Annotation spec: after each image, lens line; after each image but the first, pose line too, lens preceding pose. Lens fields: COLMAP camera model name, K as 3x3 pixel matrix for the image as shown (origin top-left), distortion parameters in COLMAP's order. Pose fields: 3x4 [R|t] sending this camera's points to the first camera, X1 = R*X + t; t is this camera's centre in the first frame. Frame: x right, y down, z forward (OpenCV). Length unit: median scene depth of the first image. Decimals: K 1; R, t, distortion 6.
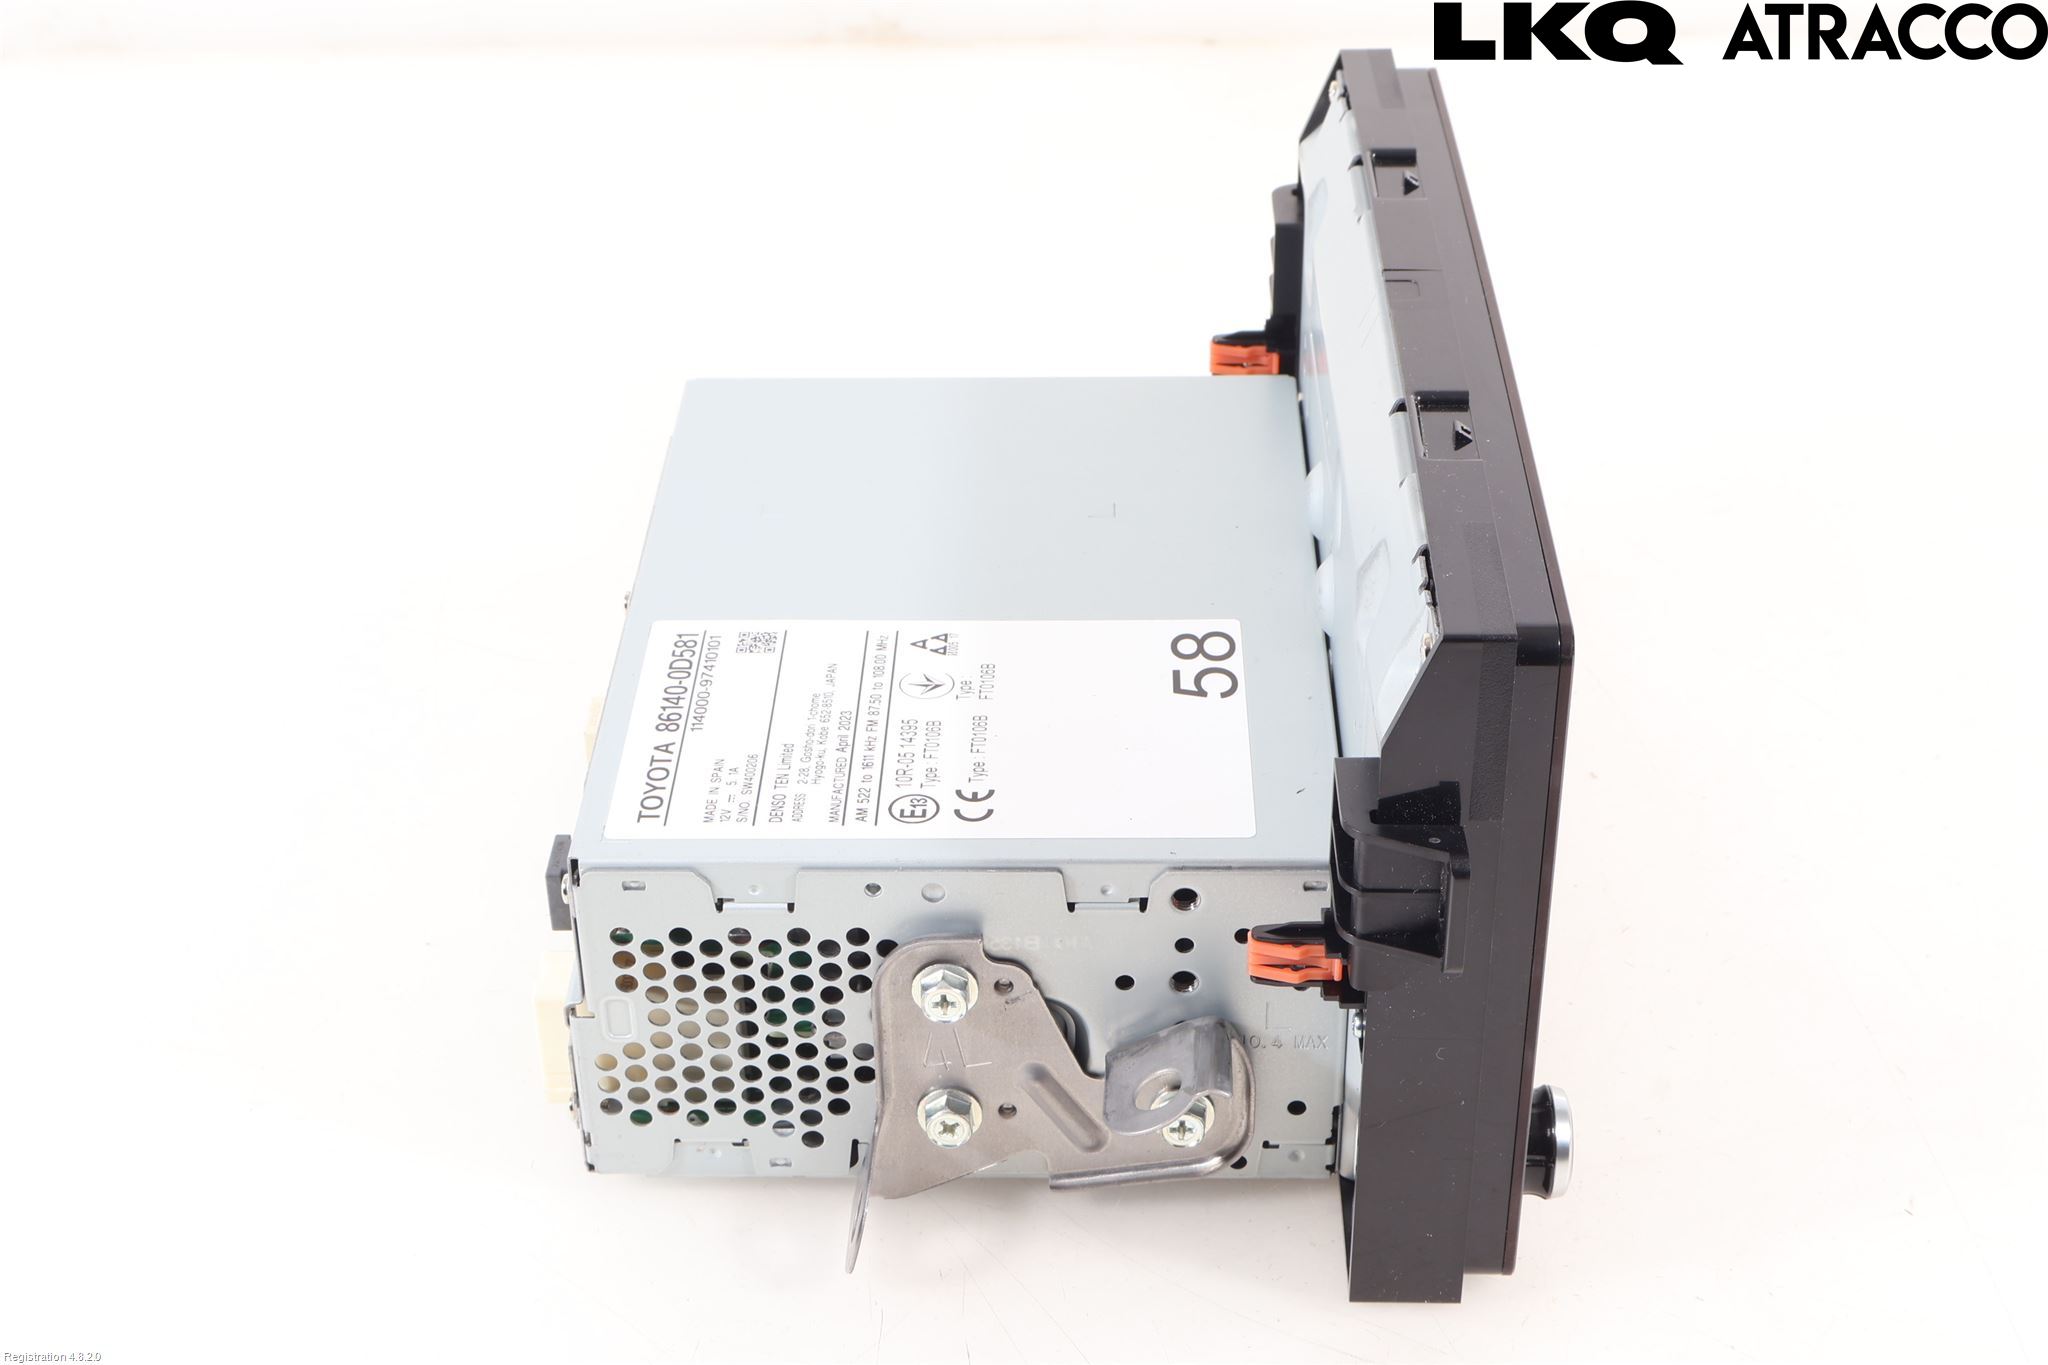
lens RADIAL K [[3050.4, 0, 1023.7], [0, 3050.4, 684.0], [0, 0, 1]] dist [0.009026, 0.000000]
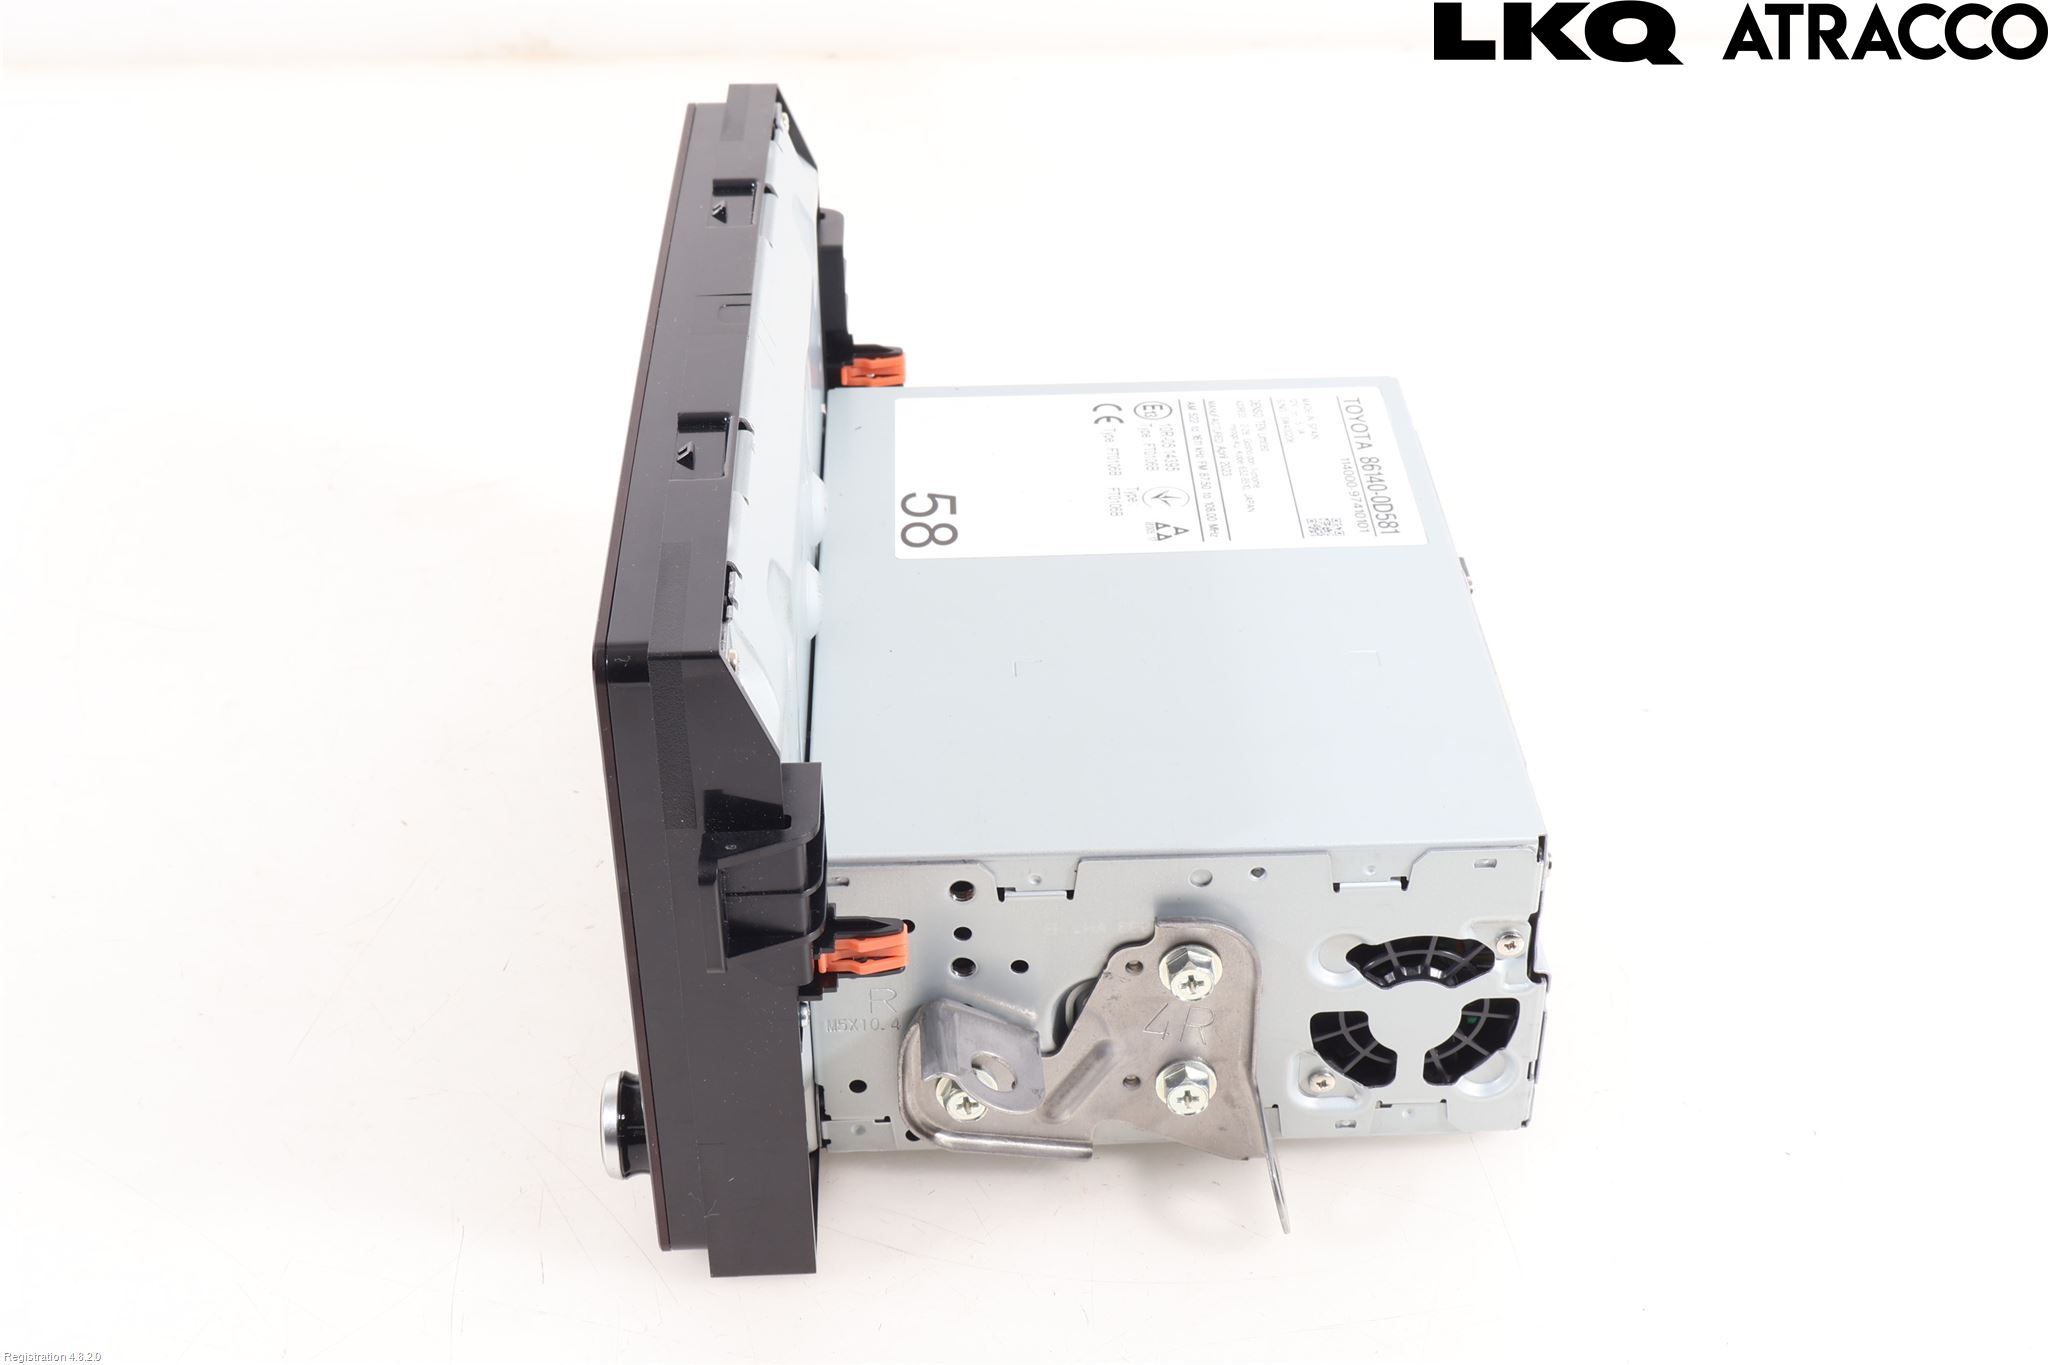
lens RADIAL K [[2747.8, 0, 1022.9], [0, 2747.8, 681.0], [0, 0, 1]] dist [-0.003903, 0.000000]
pose [[-0.998039, 0.052582, -0.033957, 0.064205], [-0.010050, 0.400853, 0.916087, -0.962563], [0.061781, 0.914632, -0.399538, 1.519932]]
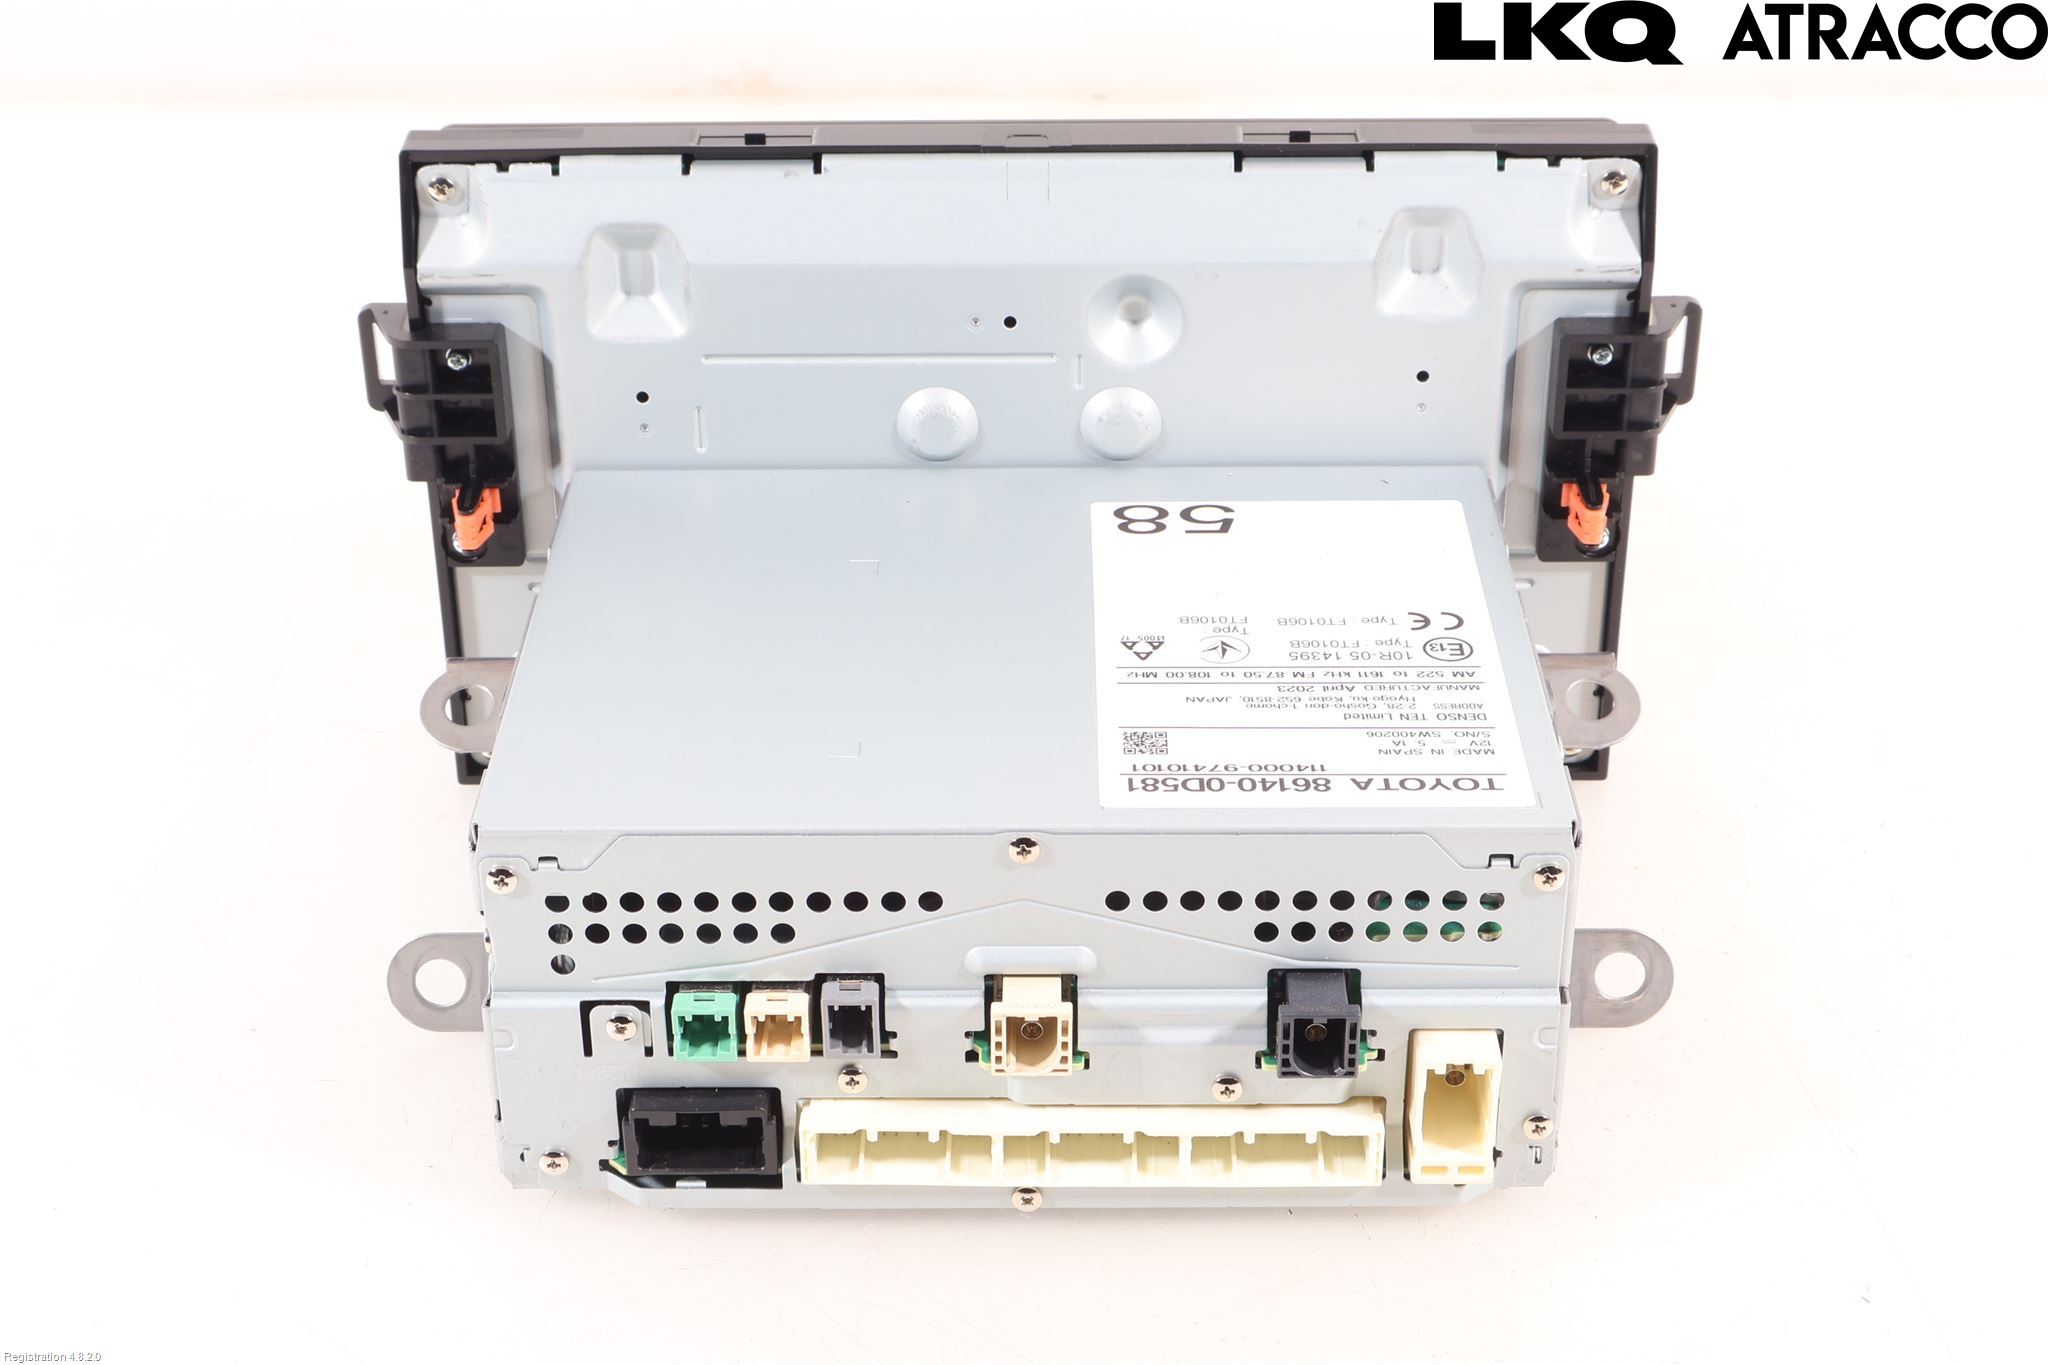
lens RADIAL K [[3340.9, 0, 1023.1], [0, 3340.9, 682.1], [0, 0, 1]] dist [0.035678, 0.000000]
pose [[-0.015815, -0.478643, 0.877867, -0.982869], [0.547866, 0.730298, 0.408053, -0.467322], [-0.836417, 0.487407, 0.250682, 0.813283]]
